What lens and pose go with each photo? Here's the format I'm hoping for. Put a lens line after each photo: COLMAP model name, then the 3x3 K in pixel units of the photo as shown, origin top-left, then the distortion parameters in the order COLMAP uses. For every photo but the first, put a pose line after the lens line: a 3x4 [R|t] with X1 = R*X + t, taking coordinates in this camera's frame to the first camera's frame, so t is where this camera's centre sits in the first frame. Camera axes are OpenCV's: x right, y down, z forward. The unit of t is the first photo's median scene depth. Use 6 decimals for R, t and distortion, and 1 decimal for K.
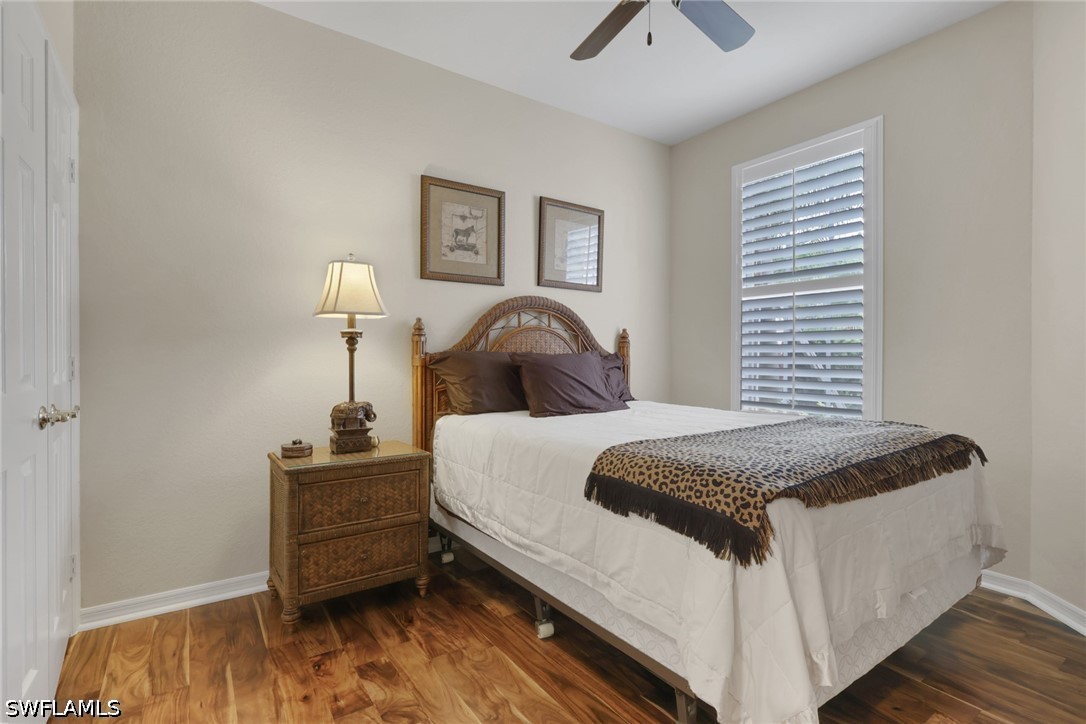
lens RADIAL K [[521.4, 0, 559.6], [0, 521.4, 355.6], [0, 0, 1]] dist [-0.002611, 0.001715]
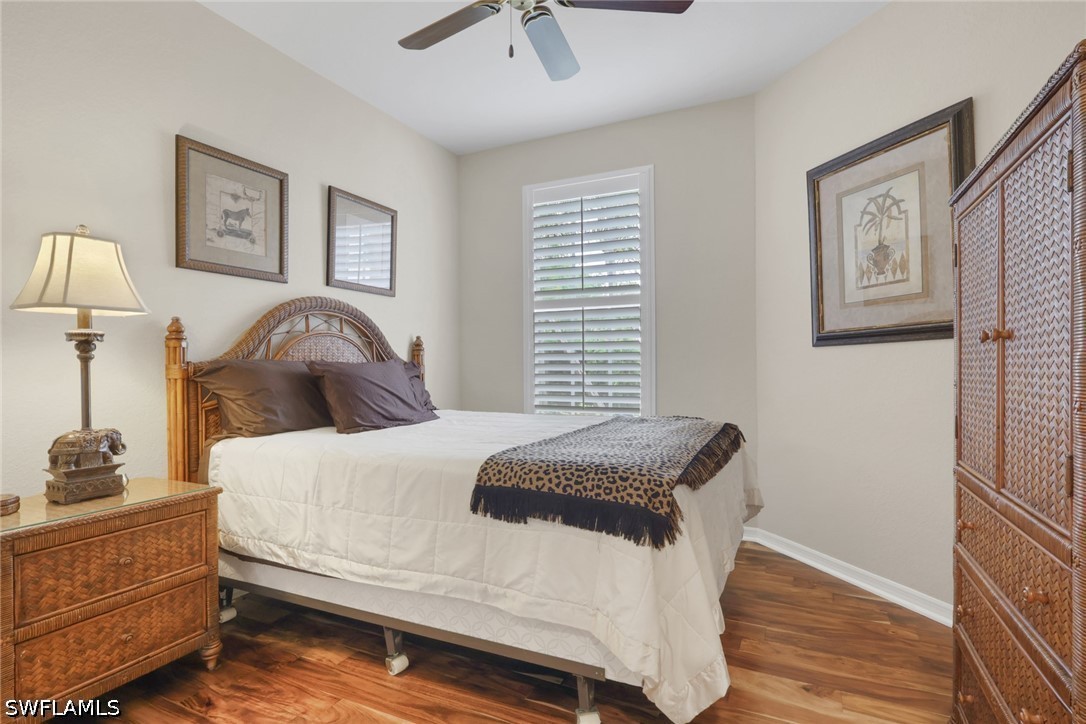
lens RADIAL K [[521.4, 0, 548.5], [0, 521.4, 363.3], [0, 0, 1]] dist [-0.002611, 0.001715]
pose [[0.876421, -0.005438, 0.481515, -0.190836], [0.006072, 0.999982, 0.000242, -0.000183], [-0.481508, 0.002711, 0.876438, 0.057877]]
